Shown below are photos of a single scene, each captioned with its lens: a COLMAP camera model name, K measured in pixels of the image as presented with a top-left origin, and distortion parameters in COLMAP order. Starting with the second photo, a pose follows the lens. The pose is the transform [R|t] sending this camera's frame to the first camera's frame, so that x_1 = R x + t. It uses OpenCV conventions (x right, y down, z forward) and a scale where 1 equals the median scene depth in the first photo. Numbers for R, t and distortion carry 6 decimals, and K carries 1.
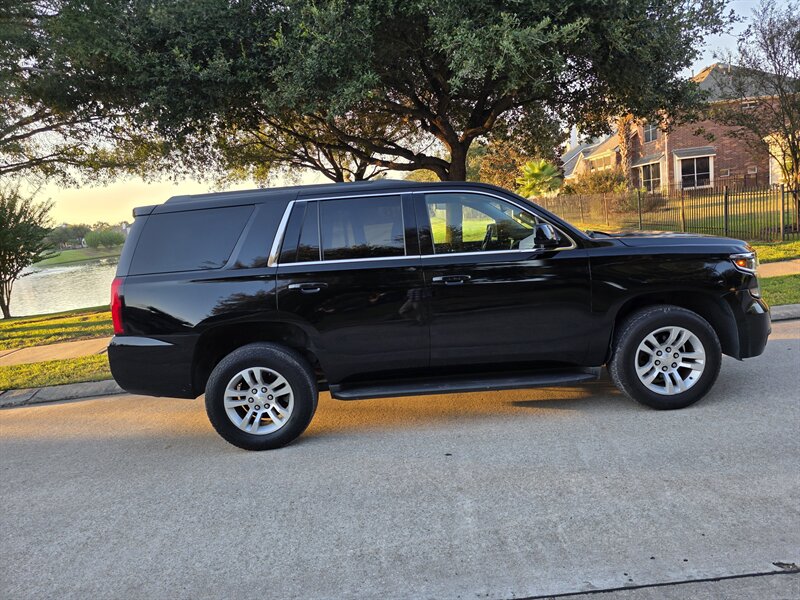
lens RADIAL K [[536.1, 0, 404.5], [0, 536.1, 292.9], [0, 0, 1]] dist [0.061468, -0.058312]
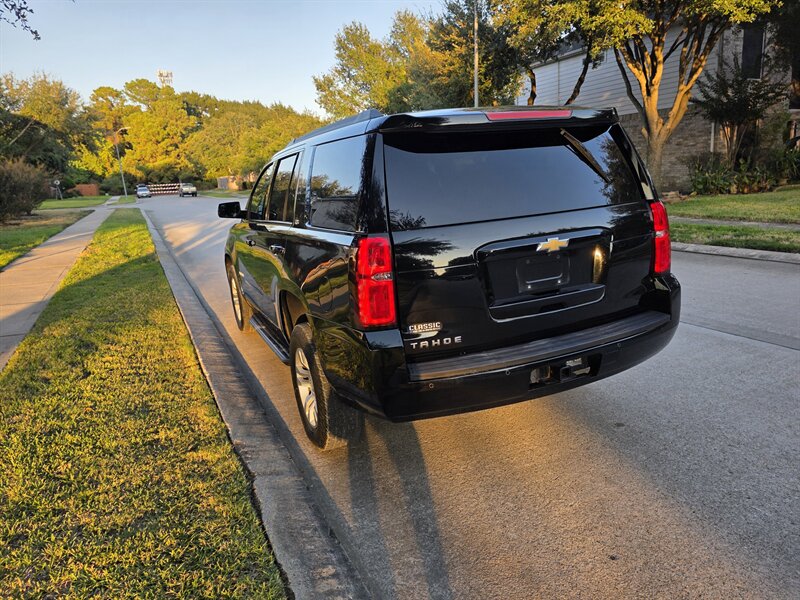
lens RADIAL K [[535.7, 0, 402.6], [0, 535.7, 305.0], [0, 0, 1]] dist [0.061557, -0.058799]
pose [[-0.402659, -0.092122, 0.910703, -1.091078], [0.225229, 0.954363, 0.196122, -0.118172], [-0.887208, 0.284087, -0.363534, 1.637788]]
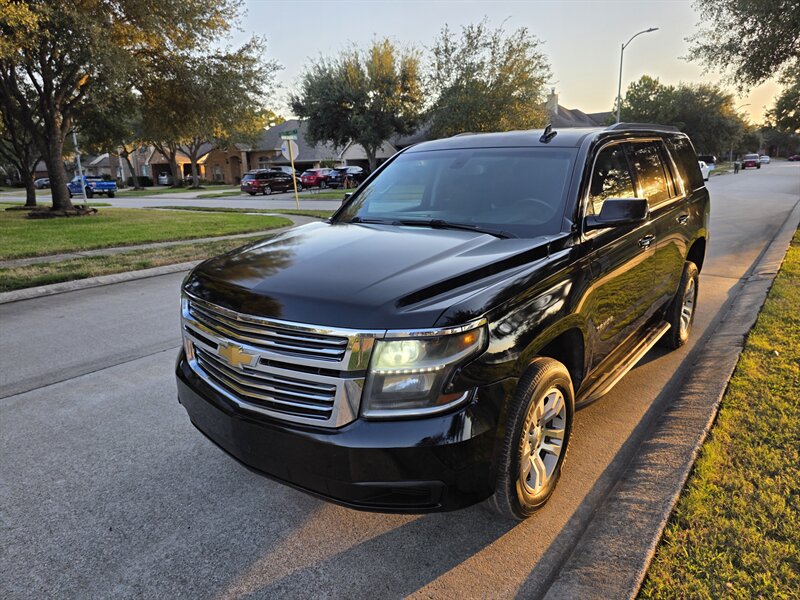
lens RADIAL K [[536.4, 0, 399.4], [0, 536.4, 302.9], [0, 0, 1]] dist [0.059487, -0.053638]
pose [[-0.625378, 0.305336, -0.718103, 1.017247], [-0.015974, 0.915063, 0.402995, -0.353106], [0.780158, 0.263495, -0.567383, 1.688107]]
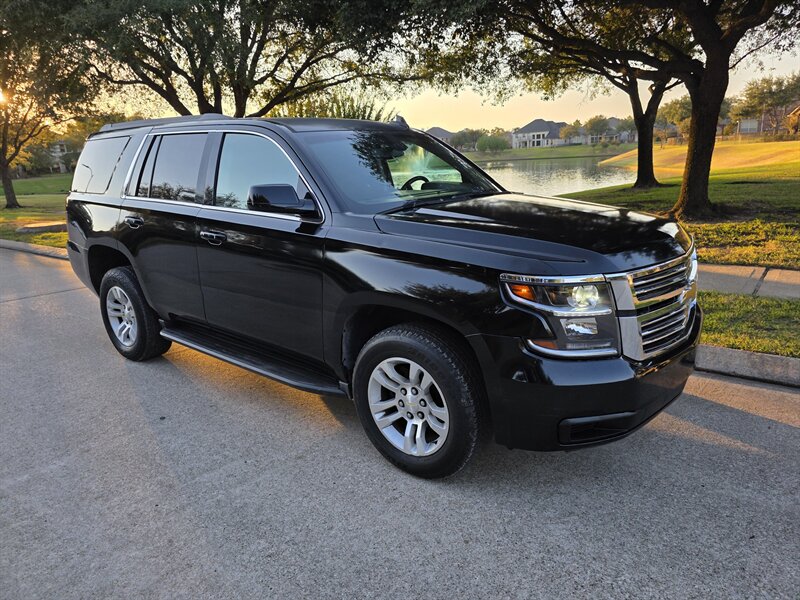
lens RADIAL K [[535.7, 0, 398.0], [0, 535.7, 298.6], [0, 0, 1]] dist [0.061557, -0.058799]
pose [[0.775625, 0.226621, -0.589109, 0.838039], [-0.123601, 0.969786, 0.210328, -0.146855], [0.618974, -0.090321, 0.780201, 0.470901]]
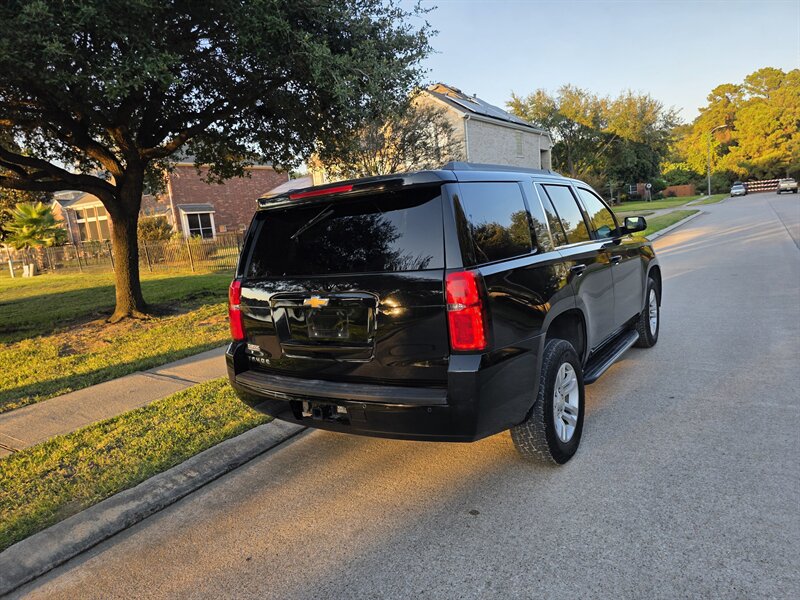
lens RADIAL K [[535.7, 0, 407.1], [0, 535.7, 307.5], [0, 0, 1]] dist [0.061557, -0.058799]
pose [[0.562524, -0.084910, 0.822410, -1.119765], [0.152704, 0.988269, -0.002414, 0.010135], [-0.812557, 0.126944, 0.568891, 0.686407]]
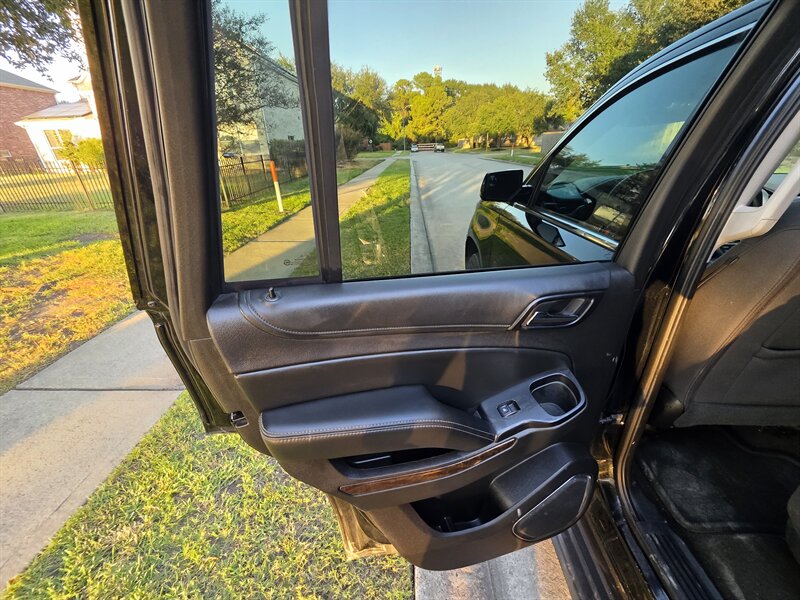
lens RADIAL K [[321.3, 0, 399.0], [0, 321.3, 299.1], [0, 0, 1]] dist [0.001762, 0.000624]
pose [[0.064751, -0.333753, 0.940434, -0.188733], [0.172308, 0.931996, 0.318895, -0.192881], [-0.982913, 0.141395, 0.117856, 1.574544]]
